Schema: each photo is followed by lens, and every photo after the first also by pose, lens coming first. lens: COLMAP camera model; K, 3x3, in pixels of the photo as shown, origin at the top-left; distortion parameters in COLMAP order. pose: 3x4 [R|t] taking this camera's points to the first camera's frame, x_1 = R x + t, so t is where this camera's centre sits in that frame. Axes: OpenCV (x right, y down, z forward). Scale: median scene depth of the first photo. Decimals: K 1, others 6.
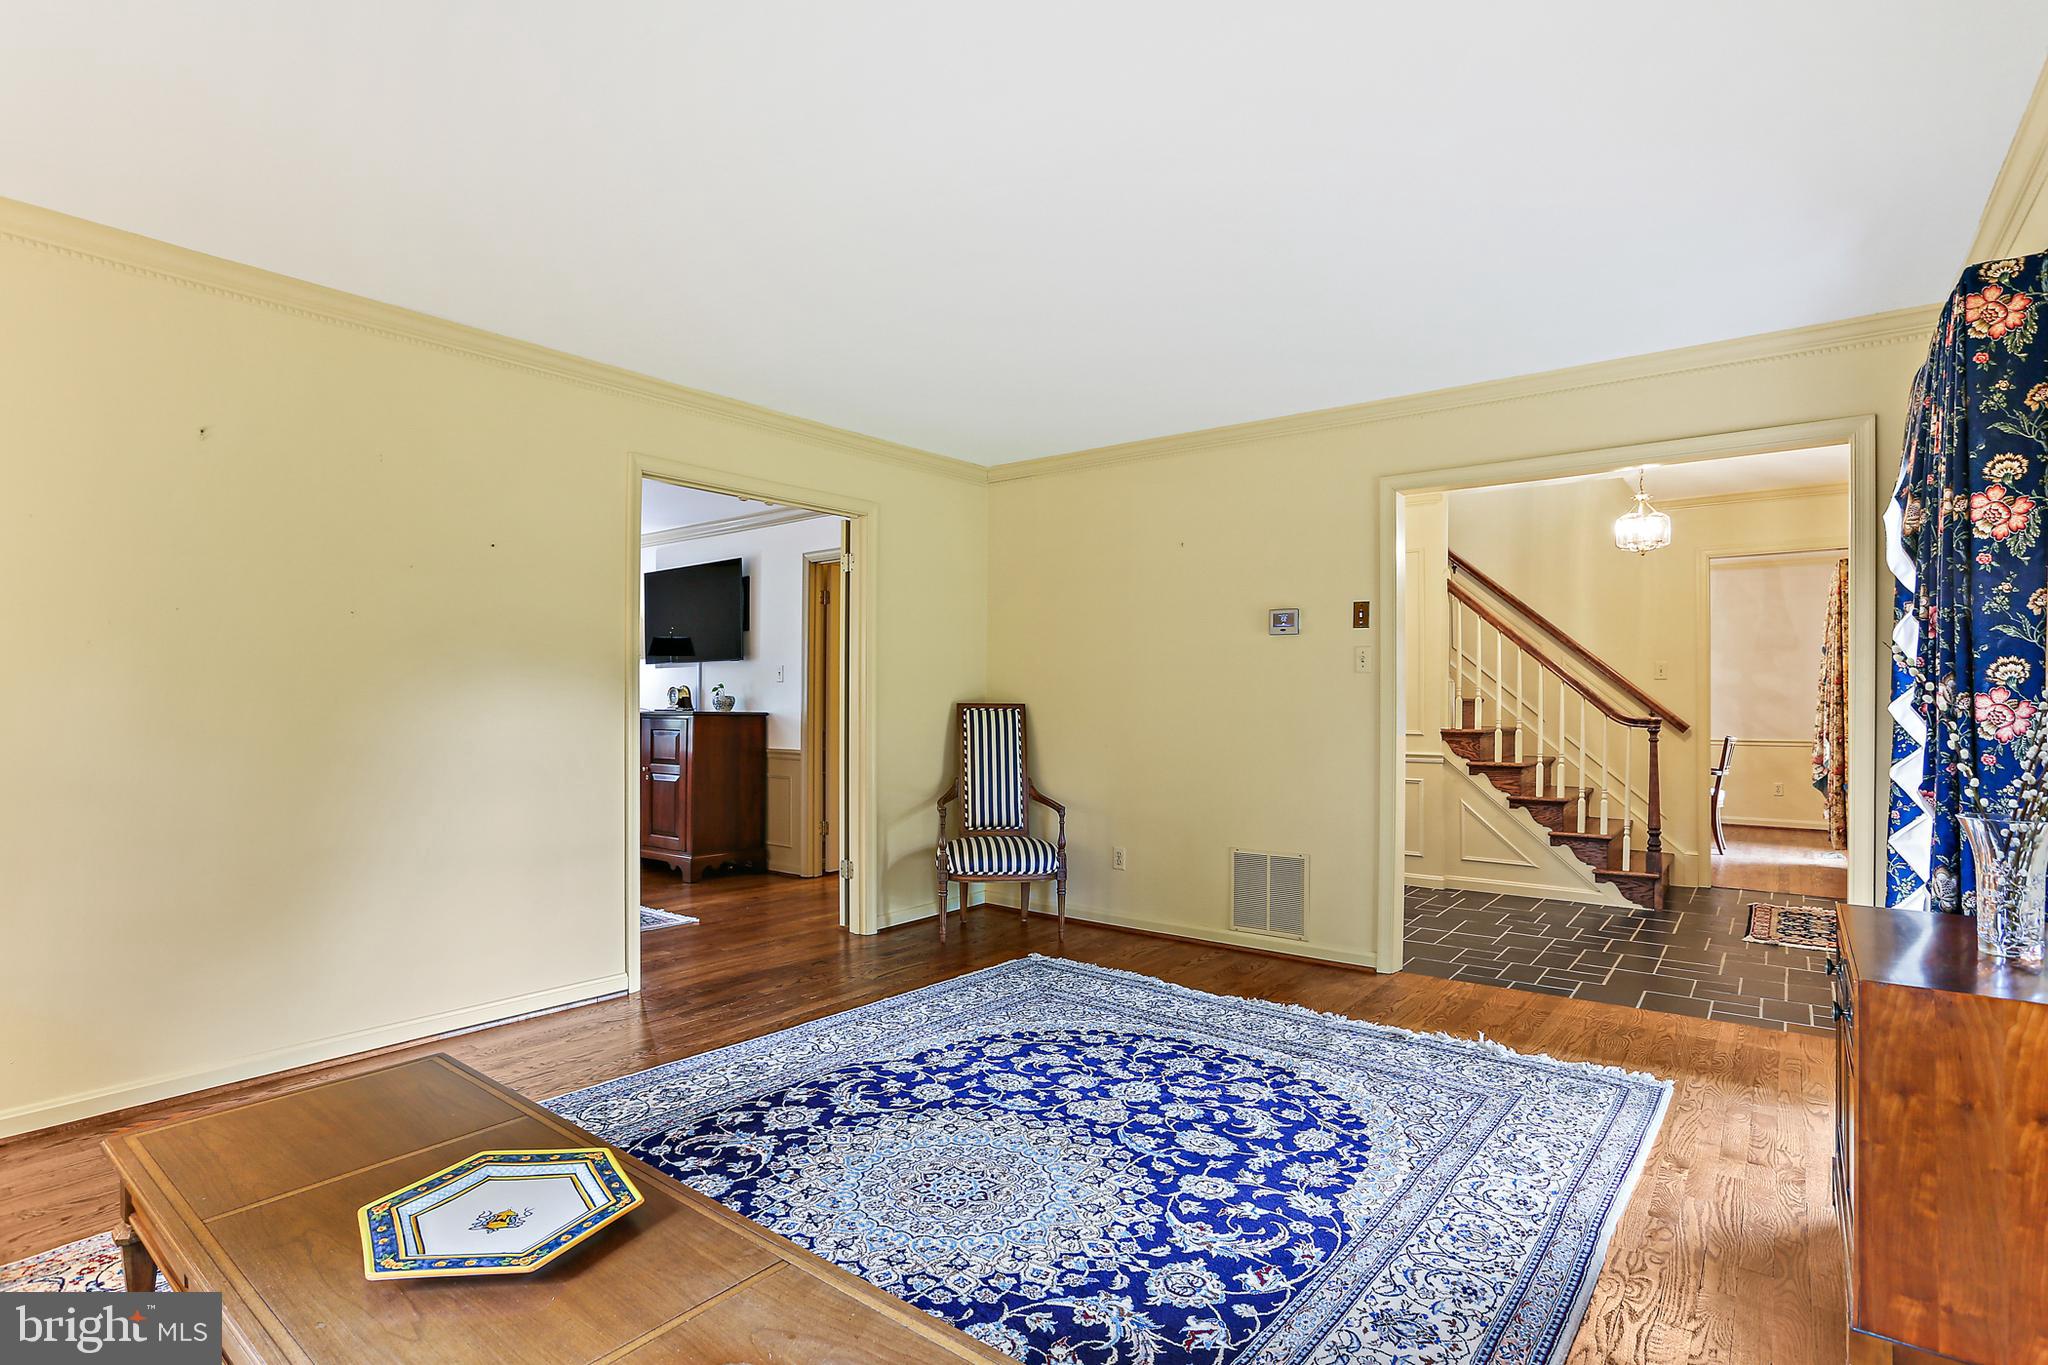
lens RADIAL K [[1016.3, 0, 1024.0], [0, 1016.3, 682.5], [0, 0, 1]] dist [-0.060599, 0.031000]
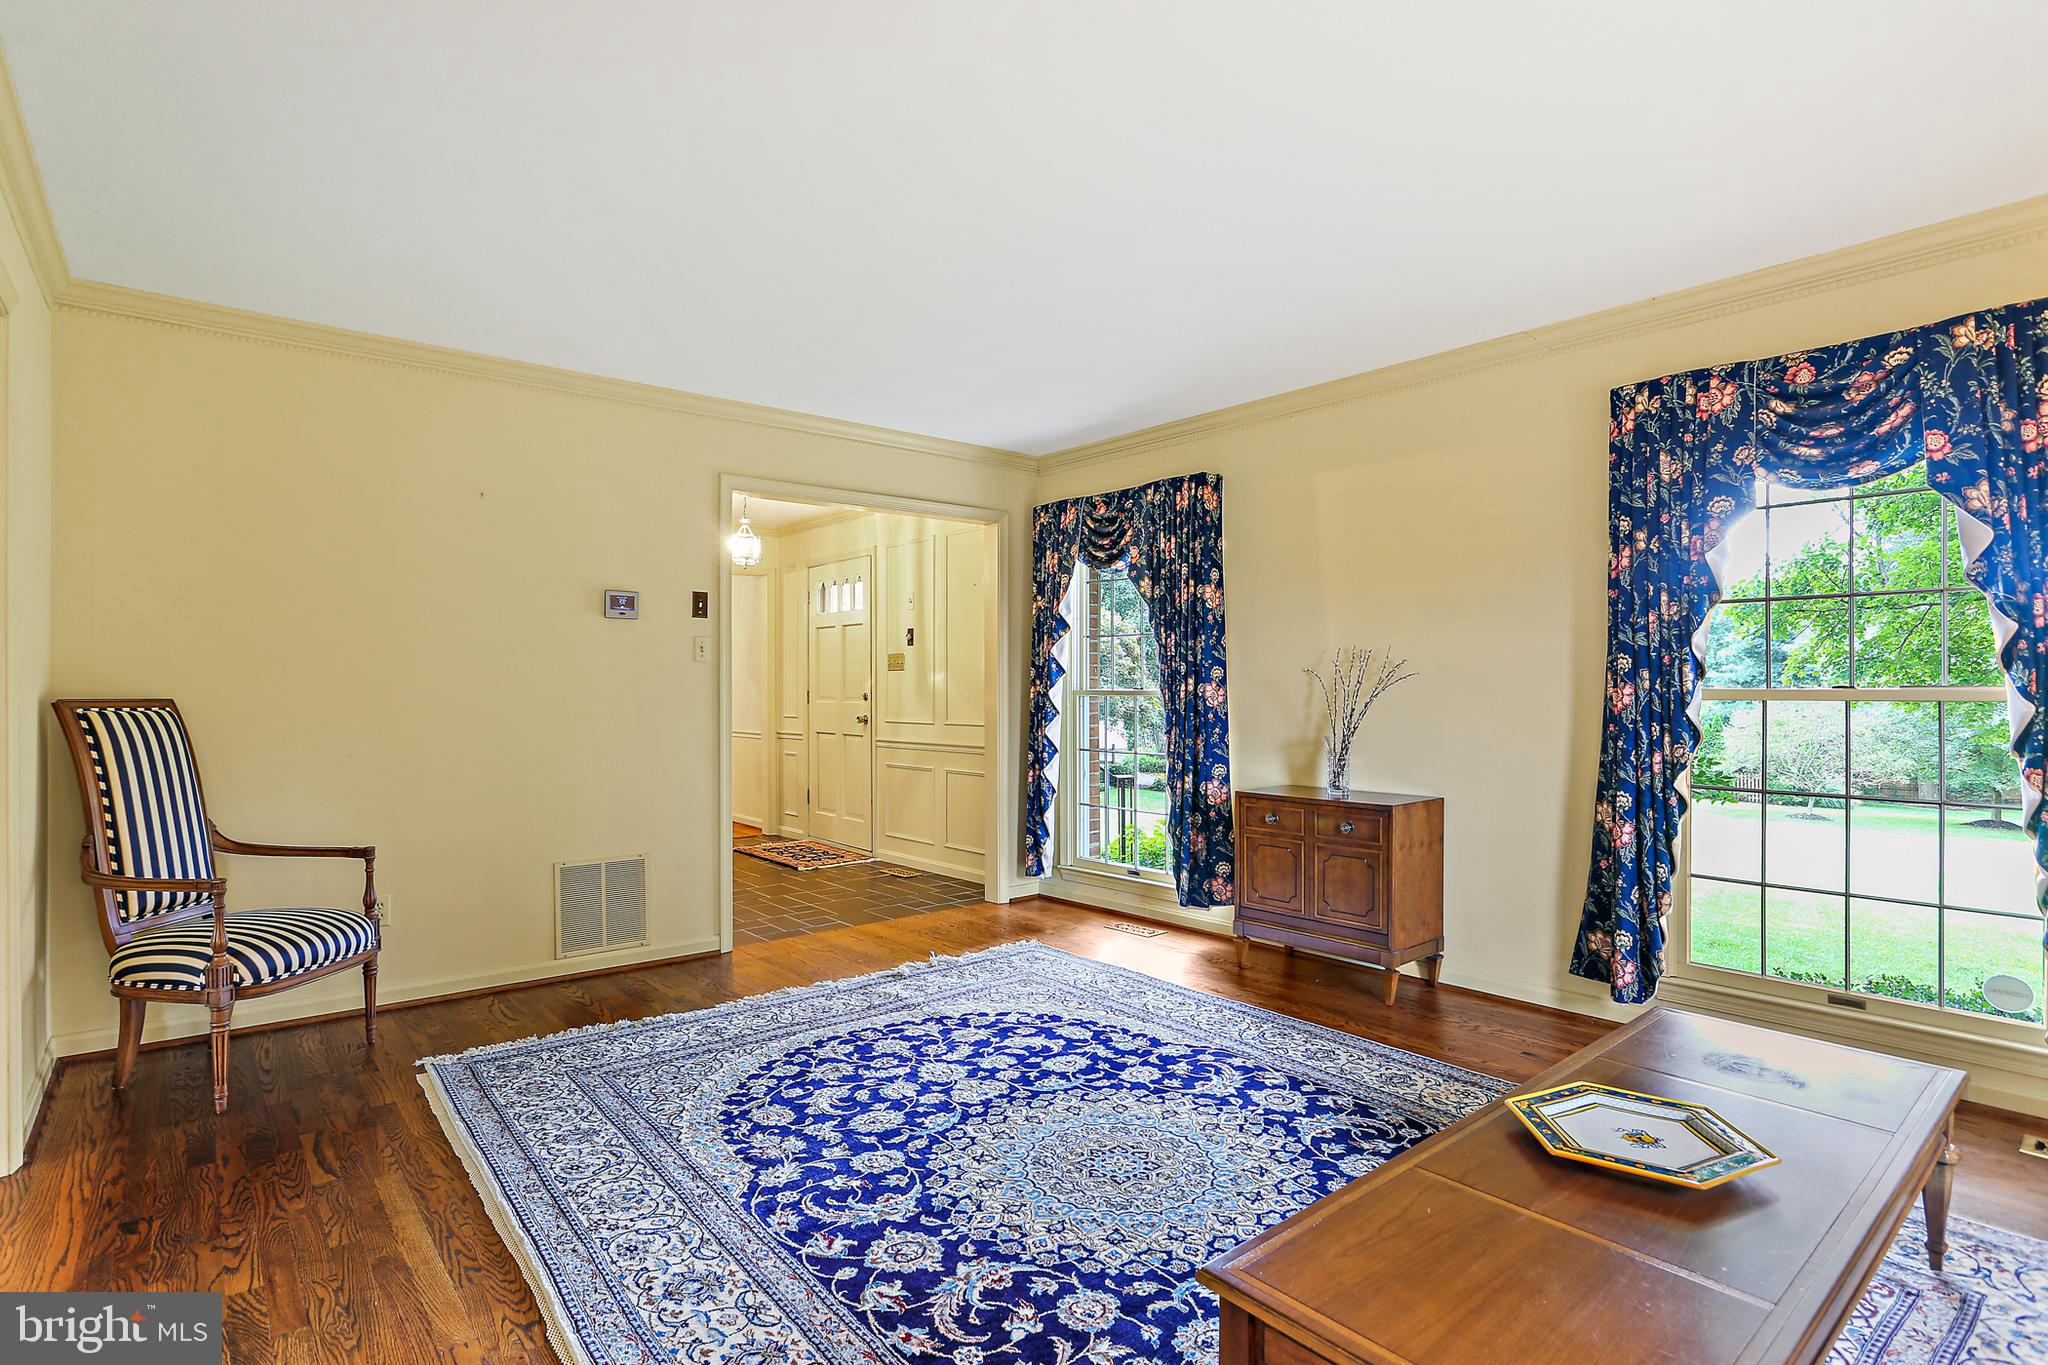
lens RADIAL K [[1016.3, 0, 1024.0], [0, 1016.3, 682.5], [0, 0, 1]] dist [-0.060599, 0.031000]
pose [[0.202466, 0.003013, 0.979285, -0.880784], [-0.013273, 0.999912, -0.000333, 0.009557], [-0.979199, -0.012930, 0.202488, 0.719290]]
